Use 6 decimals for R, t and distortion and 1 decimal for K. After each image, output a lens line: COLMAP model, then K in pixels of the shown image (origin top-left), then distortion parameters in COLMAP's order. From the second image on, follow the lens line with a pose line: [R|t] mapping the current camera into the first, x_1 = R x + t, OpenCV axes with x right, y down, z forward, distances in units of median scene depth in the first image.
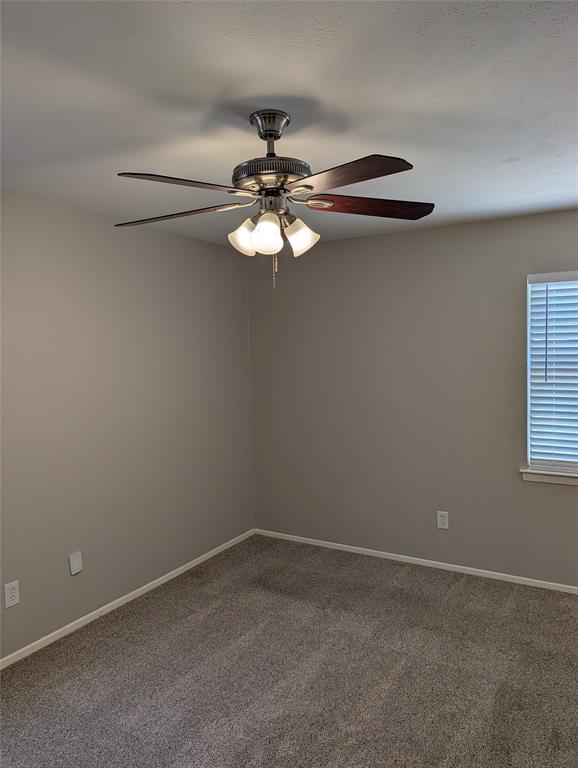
lens RADIAL K [[555.2, 0, 288.6], [0, 555.2, 397.6], [0, 0, 1]] dist [0.022535, -0.022366]
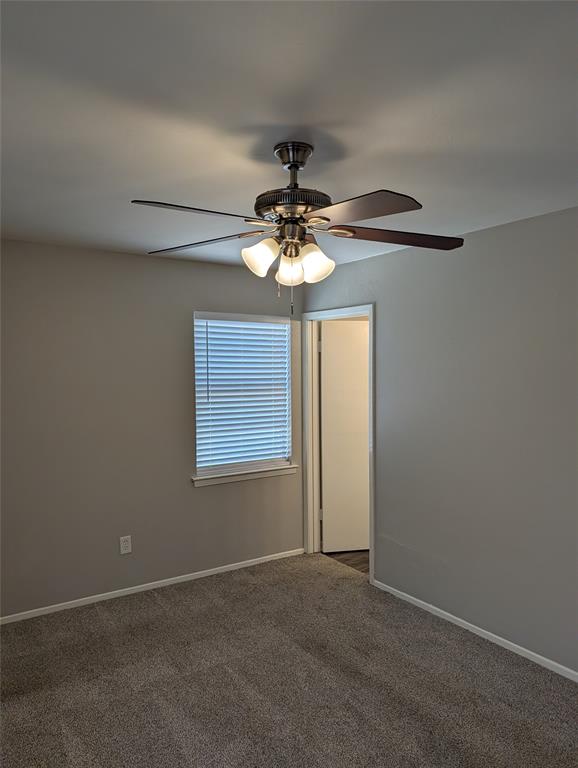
lens RADIAL K [[555.2, 0, 288.6], [0, 555.2, 397.6], [0, 0, 1]] dist [0.022535, -0.022366]
pose [[0.413791, -0.030219, 0.909870, -0.591834], [0.065806, 0.997827, 0.003213, -0.030884], [-0.907990, 0.058546, 0.414880, 0.369095]]
